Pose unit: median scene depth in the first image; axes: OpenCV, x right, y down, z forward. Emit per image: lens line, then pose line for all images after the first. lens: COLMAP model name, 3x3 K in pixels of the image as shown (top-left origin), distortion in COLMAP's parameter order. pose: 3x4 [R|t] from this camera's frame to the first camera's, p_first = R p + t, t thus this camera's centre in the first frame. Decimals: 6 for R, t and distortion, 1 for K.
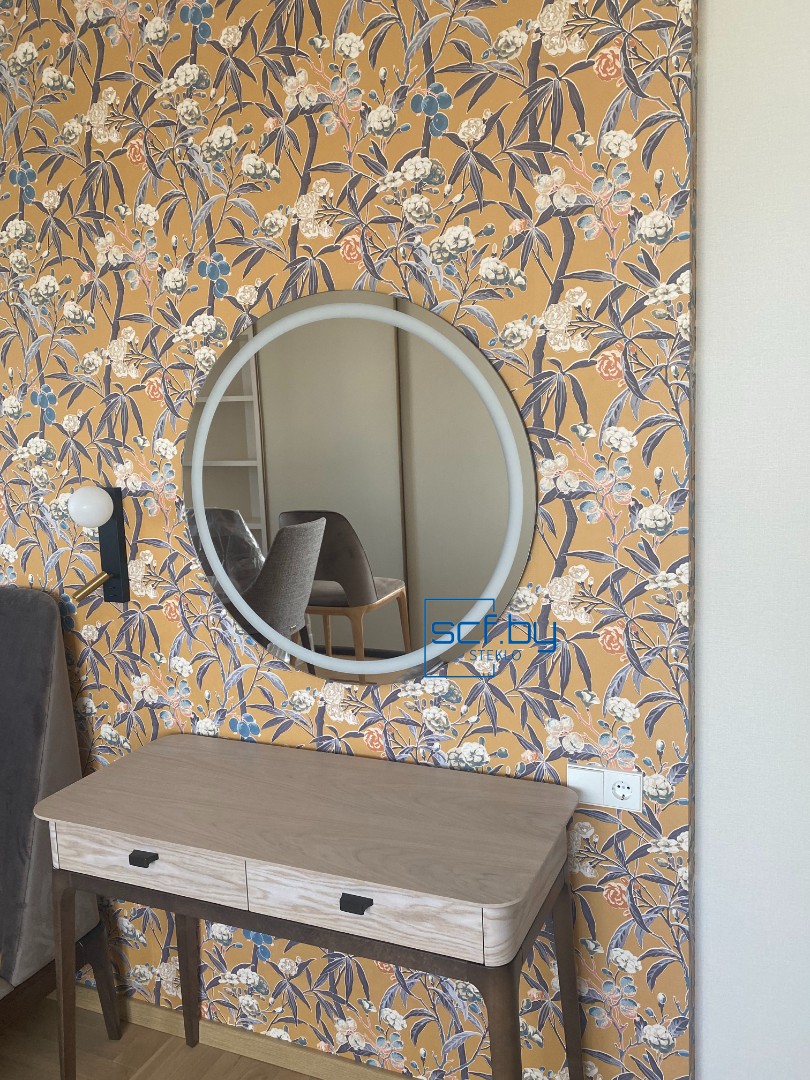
lens RADIAL K [[816.1, 0, 407.1], [0, 816.1, 537.5], [0, 0, 1]] dist [0.008461, 0.001137]
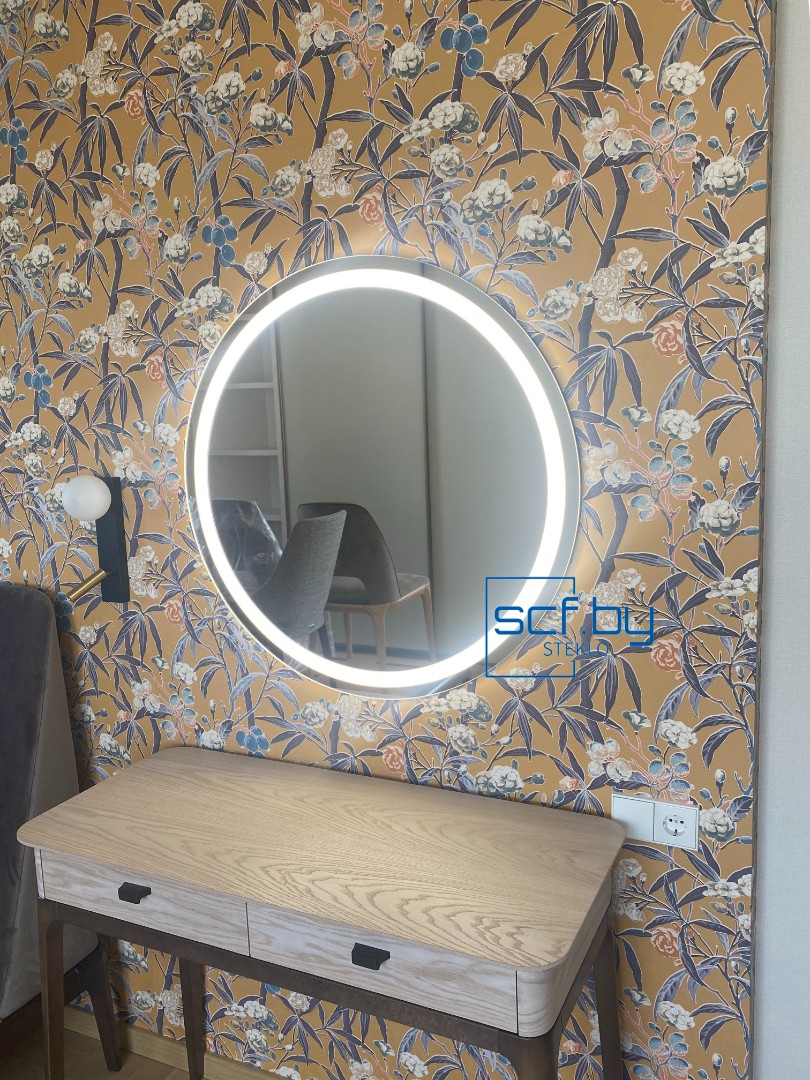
lens RADIAL K [[816.1, 0, 404.7], [0, 816.1, 544.7], [0, 0, 1]] dist [0.008461, 0.001137]
pose [[0.999420, 0.007514, -0.033213, -0.000428], [-0.006816, 0.999755, 0.021076, -0.008175], [0.033363, -0.020838, 0.999226, 0.110835]]
